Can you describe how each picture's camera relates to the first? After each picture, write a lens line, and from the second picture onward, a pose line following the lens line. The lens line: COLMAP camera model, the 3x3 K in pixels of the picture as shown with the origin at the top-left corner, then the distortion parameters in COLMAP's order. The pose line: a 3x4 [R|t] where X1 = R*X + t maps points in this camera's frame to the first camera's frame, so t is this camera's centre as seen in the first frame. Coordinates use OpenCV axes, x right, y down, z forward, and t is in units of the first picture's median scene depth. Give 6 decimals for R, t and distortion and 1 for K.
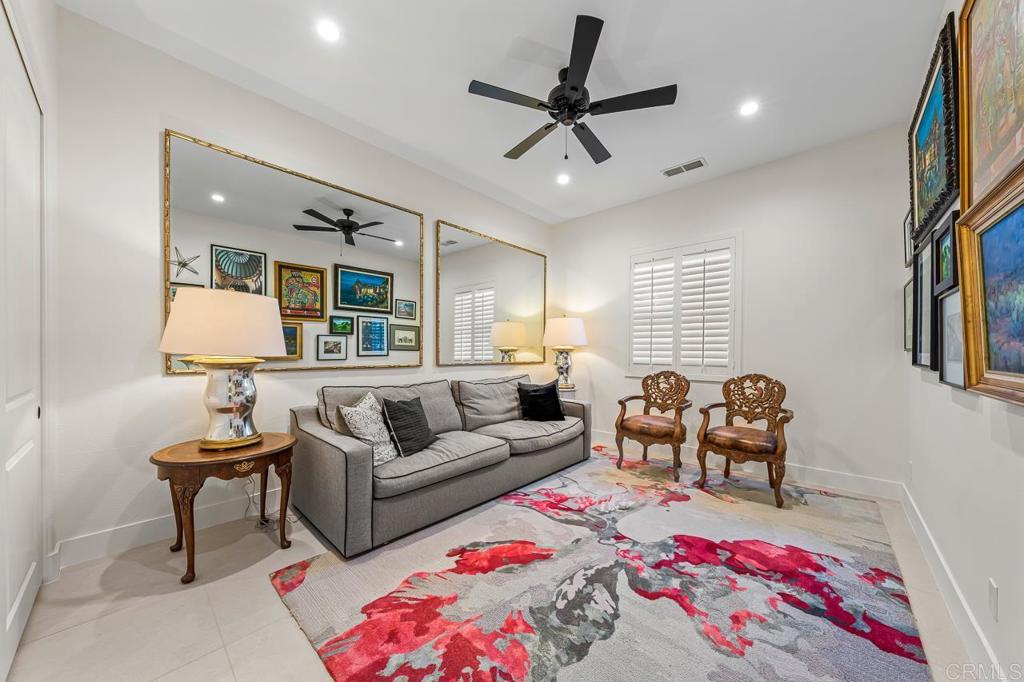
lens RADIAL K [[350.6, 0, 516.9], [0, 350.6, 347.0], [0, 0, 1]] dist [0.000680, 0.000078]
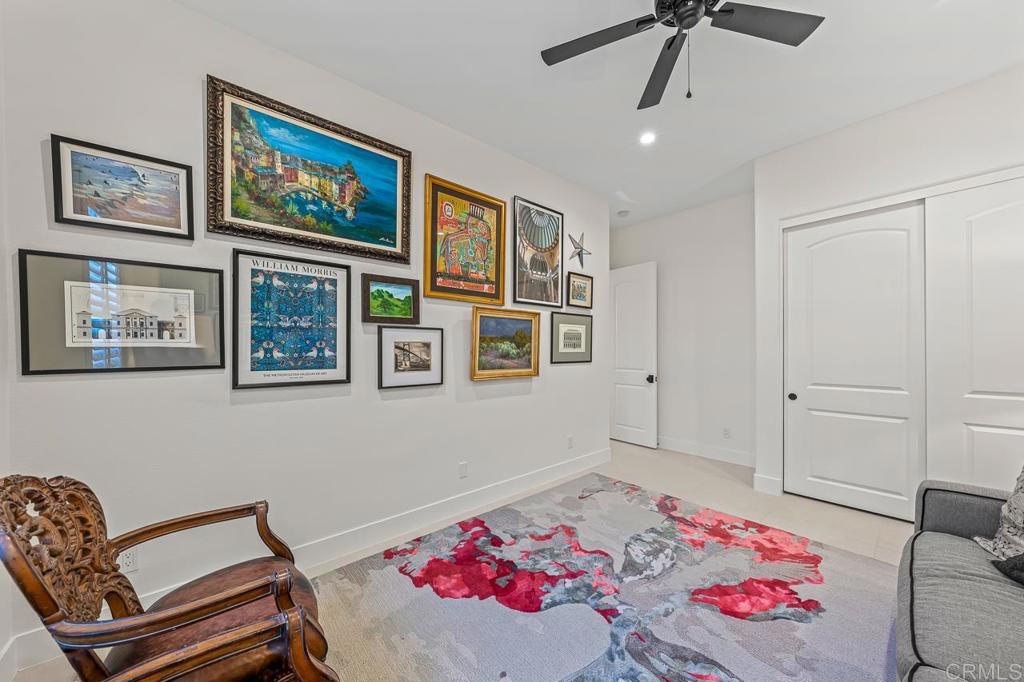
lens RADIAL K [[350.6, 0, 508.1], [0, 350.6, 351.8], [0, 0, 1]] dist [0.000680, 0.000078]
pose [[-0.990857, -0.001985, 0.134903, 0.511393], [-0.002784, 0.999980, -0.005734, -0.034568], [-0.134889, -0.006058, -0.990842, 2.222247]]
